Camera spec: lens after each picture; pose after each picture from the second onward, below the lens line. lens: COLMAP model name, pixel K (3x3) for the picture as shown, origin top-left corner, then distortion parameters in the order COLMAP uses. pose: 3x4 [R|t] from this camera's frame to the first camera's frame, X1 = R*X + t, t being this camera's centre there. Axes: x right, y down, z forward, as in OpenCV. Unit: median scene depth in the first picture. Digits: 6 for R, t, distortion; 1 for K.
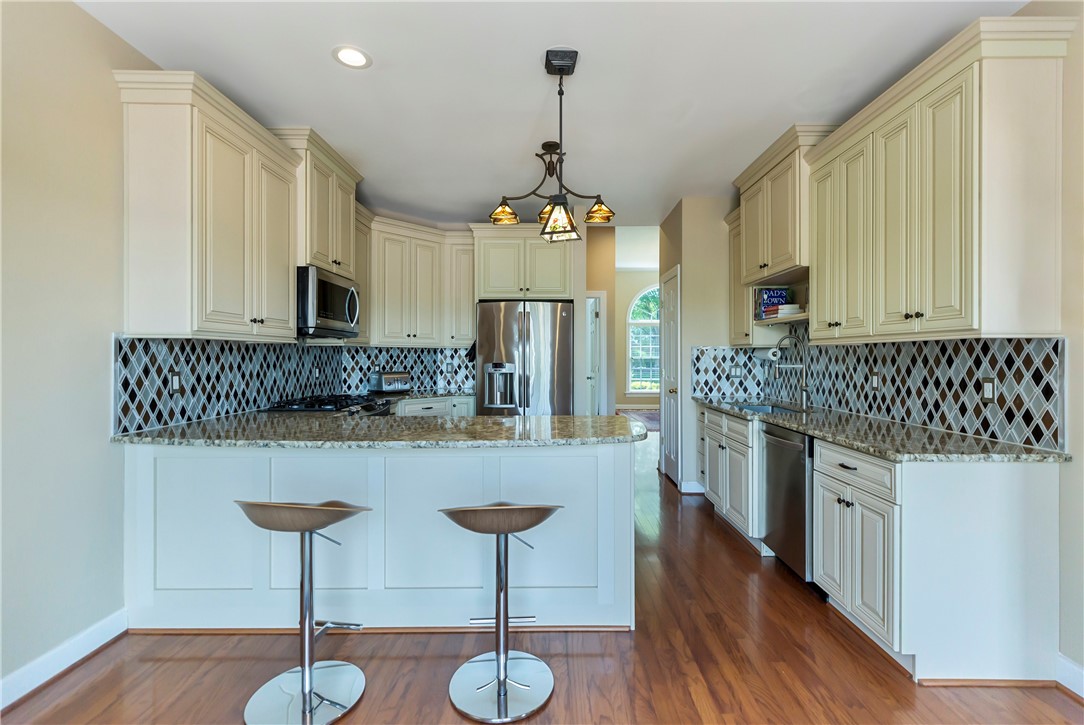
lens RADIAL K [[492.1, 0, 543.6], [0, 492.1, 356.2], [0, 0, 1]] dist [0.003011, -0.000629]
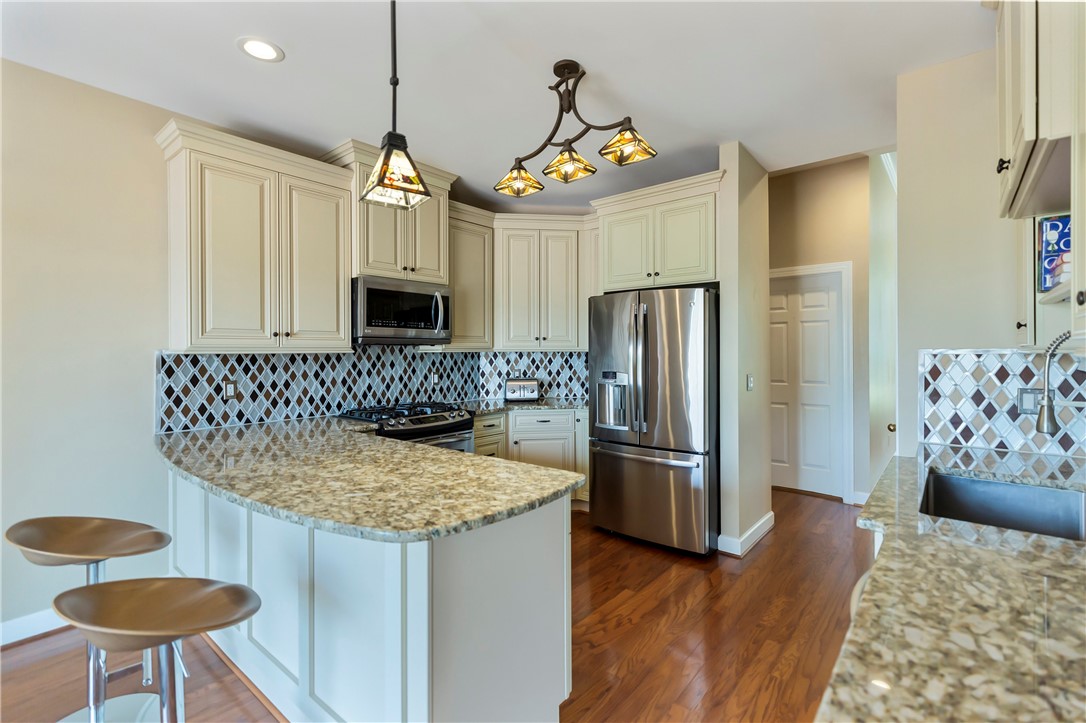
lens RADIAL K [[487.4, 0, 543.0], [0, 487.4, 351.8], [0, 0, 1]] dist [0.001515, -0.000010]
pose [[0.772002, -0.003154, -0.635612, 0.463540], [0.005046, 0.999987, 0.001166, -0.028432], [0.635600, -0.004107, 0.772008, 0.480532]]
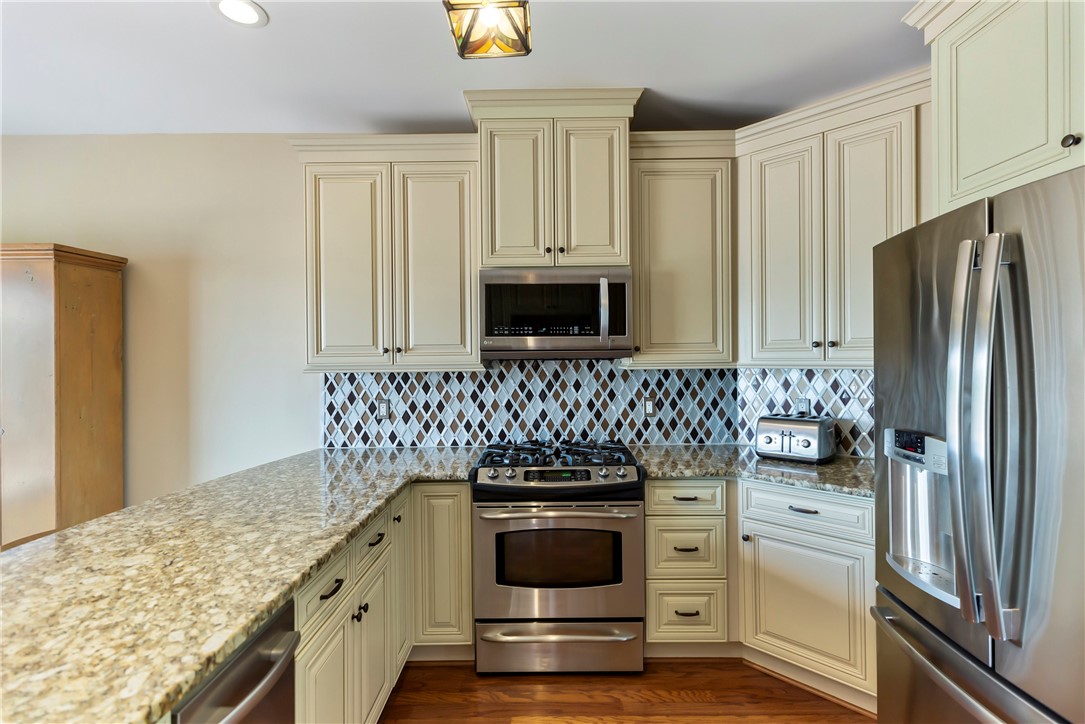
lens RADIAL K [[492.6, 0, 544.2], [0, 492.6, 355.7], [0, 0, 1]] dist [0.003011, -0.000629]
pose [[0.006031, -0.002482, -0.999979, 0.296360], [0.010493, 0.999942, -0.002418, -0.049735], [0.999927, -0.010479, 0.006057, 1.123337]]
